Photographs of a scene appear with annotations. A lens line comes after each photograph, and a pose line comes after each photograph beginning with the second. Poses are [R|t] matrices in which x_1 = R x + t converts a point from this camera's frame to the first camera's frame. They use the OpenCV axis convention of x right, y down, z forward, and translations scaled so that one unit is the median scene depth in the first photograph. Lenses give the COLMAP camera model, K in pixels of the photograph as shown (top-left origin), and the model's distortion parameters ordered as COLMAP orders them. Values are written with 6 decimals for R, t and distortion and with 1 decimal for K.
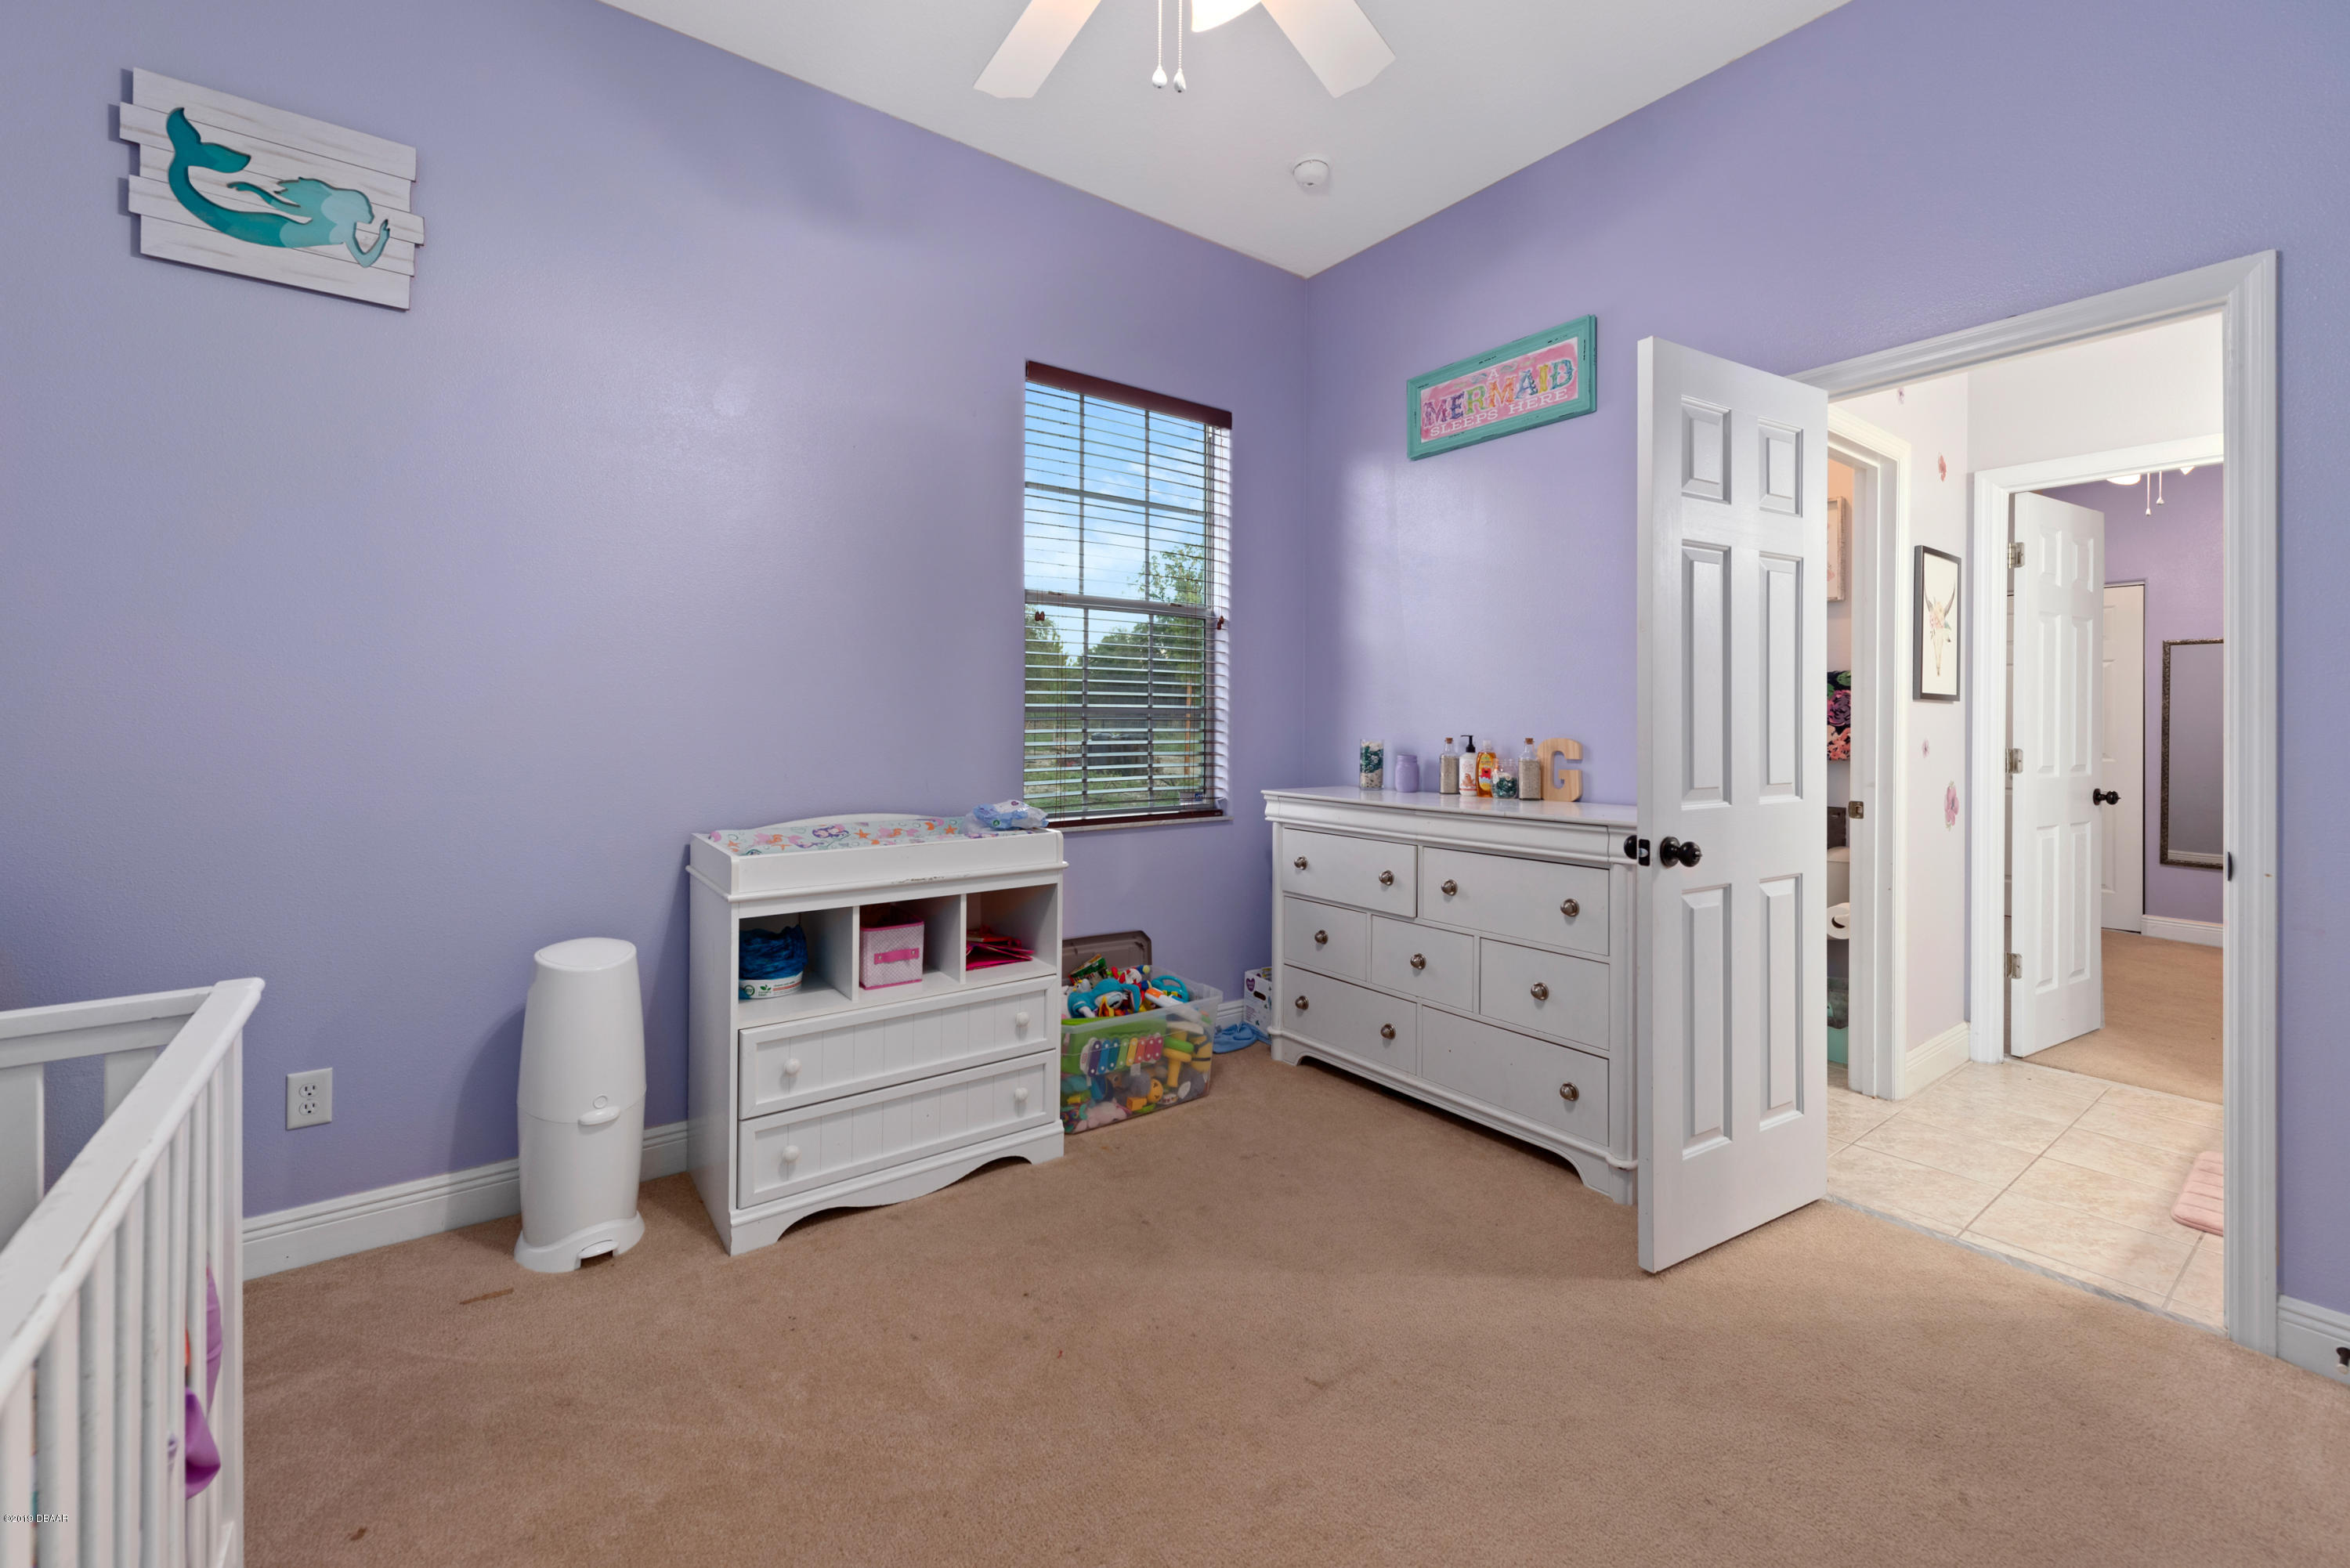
lens RADIAL K [[943.3, 0, 1142.5], [0, 943.3, 740.0], [0, 0, 1]] dist [0.012865, -0.003604]
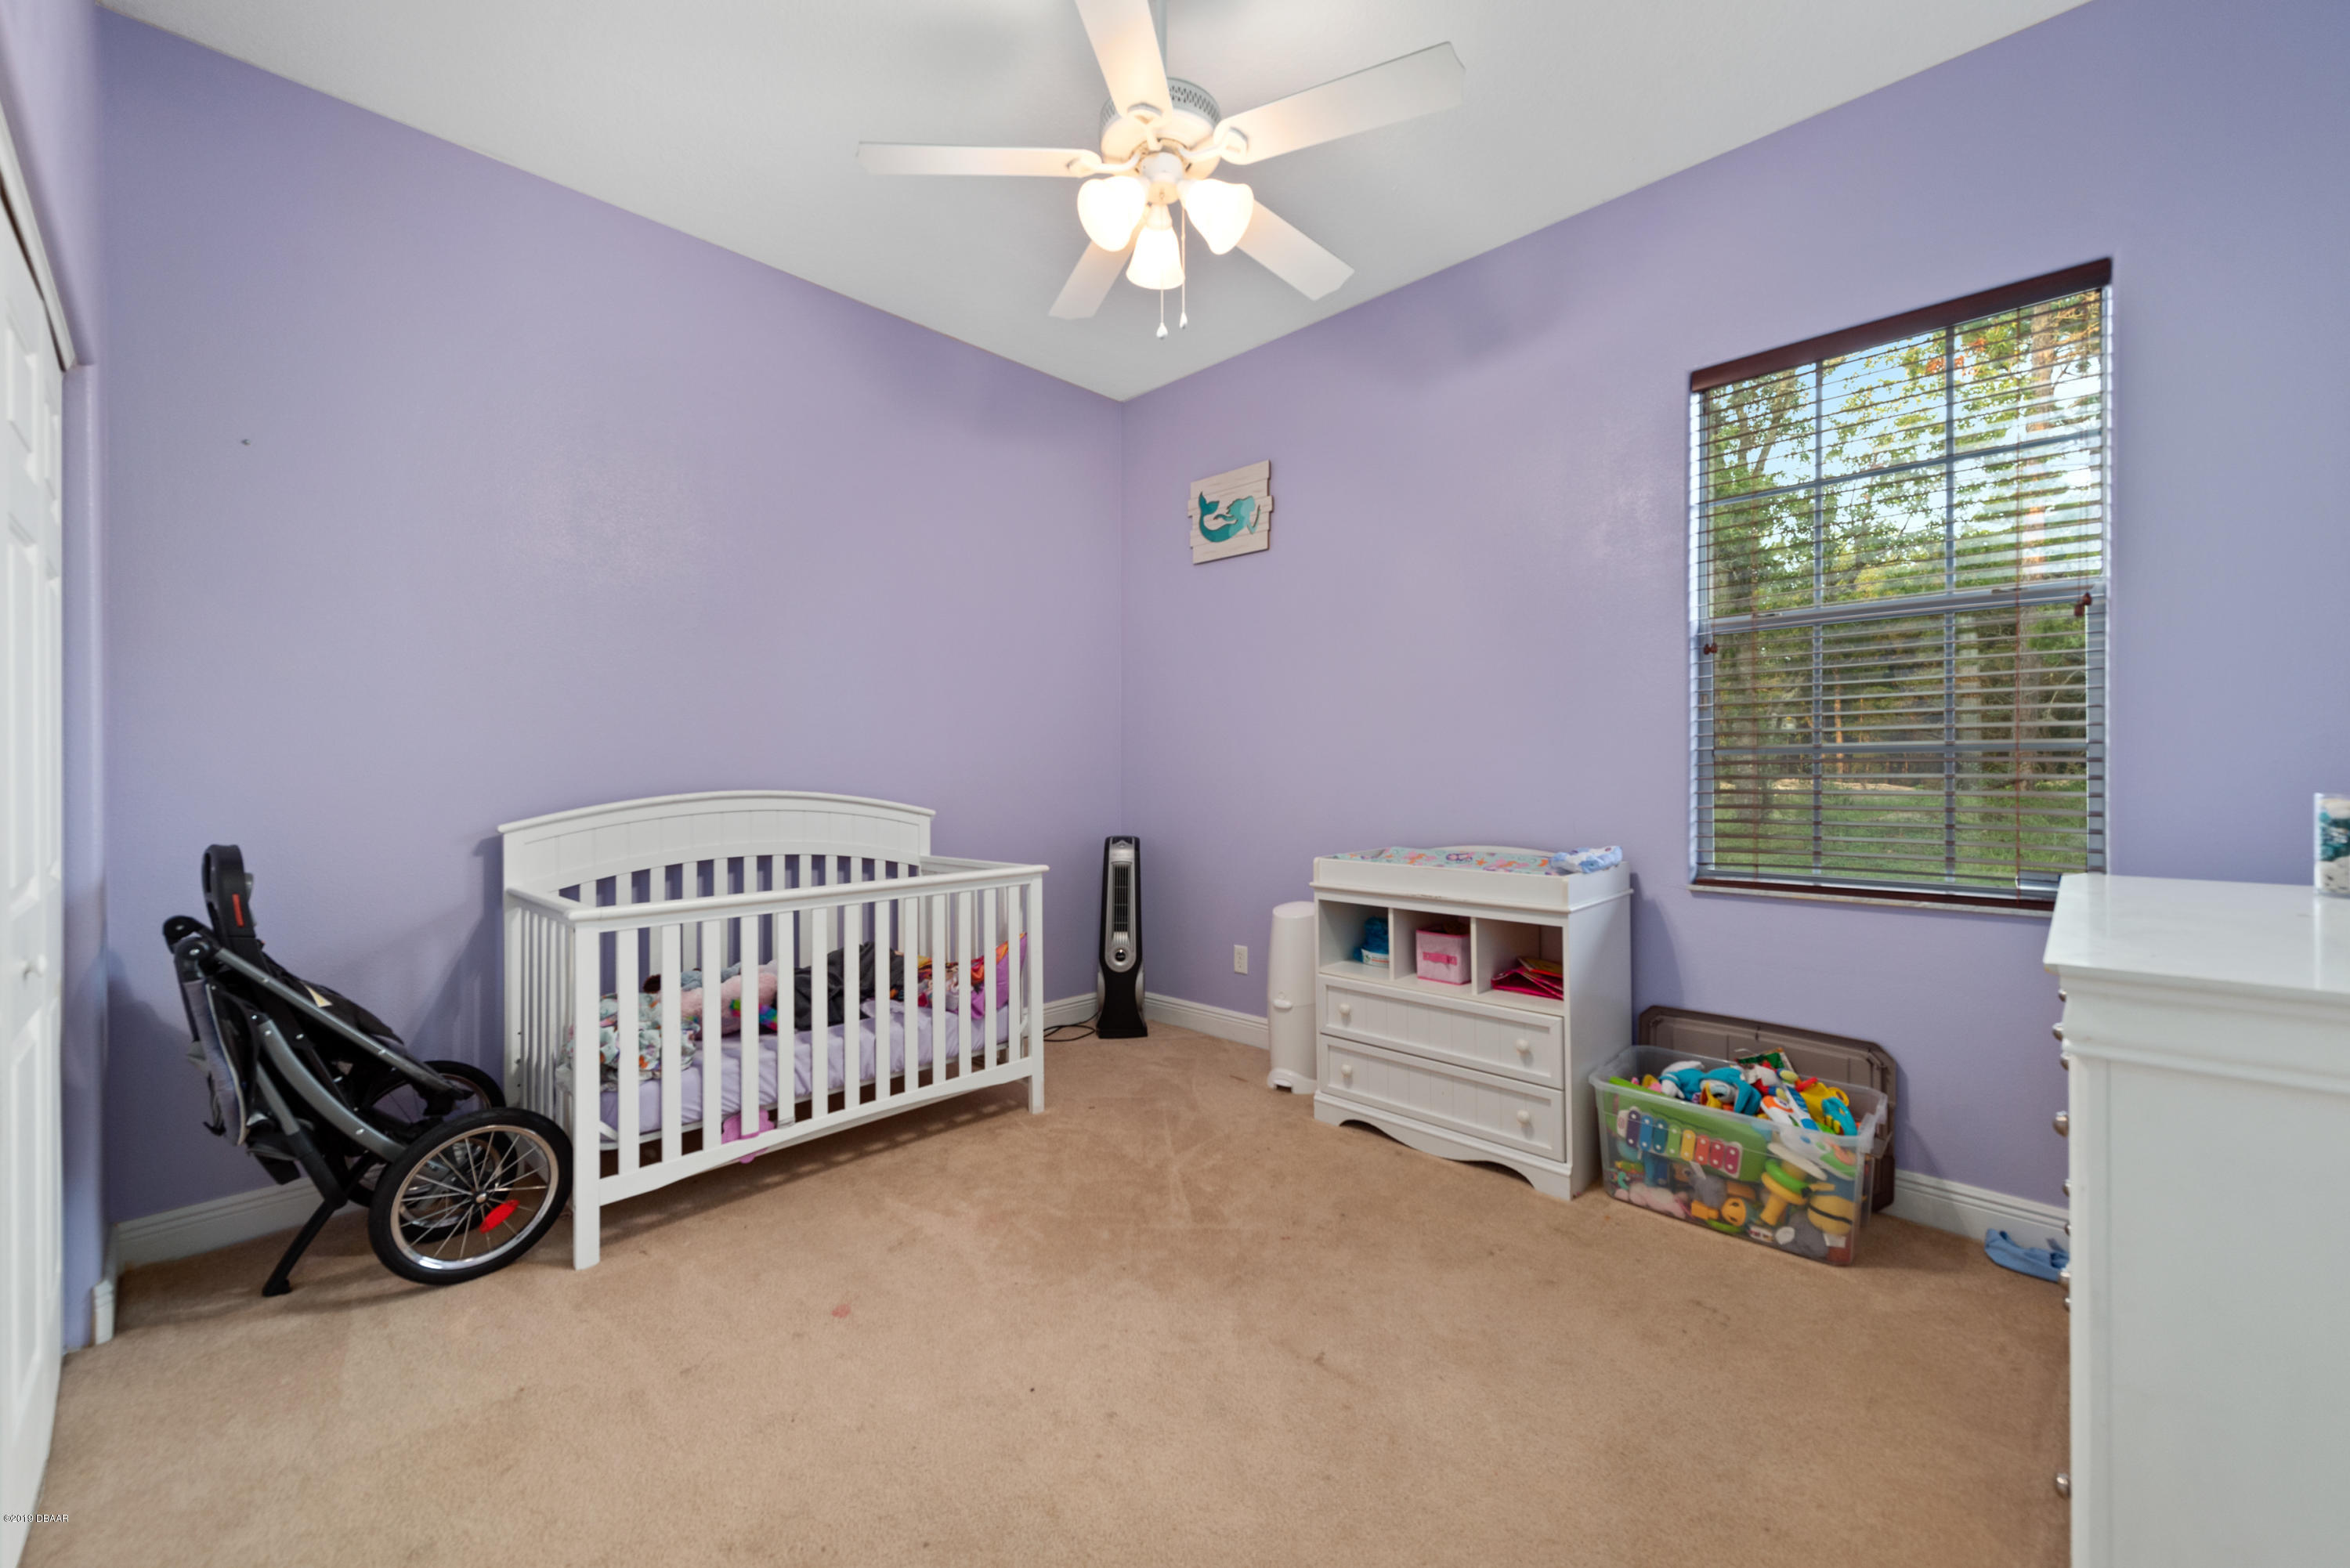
lens RADIAL K [[943.3, 0, 1183.3], [0, 943.3, 776.2], [0, 0, 1]] dist [0.012865, -0.003604]
pose [[0.180268, 0.005189, -0.983604, 0.874320], [-0.009578, 0.999948, 0.003520, -0.009871], [0.983571, 0.008786, 0.180308, 0.438015]]
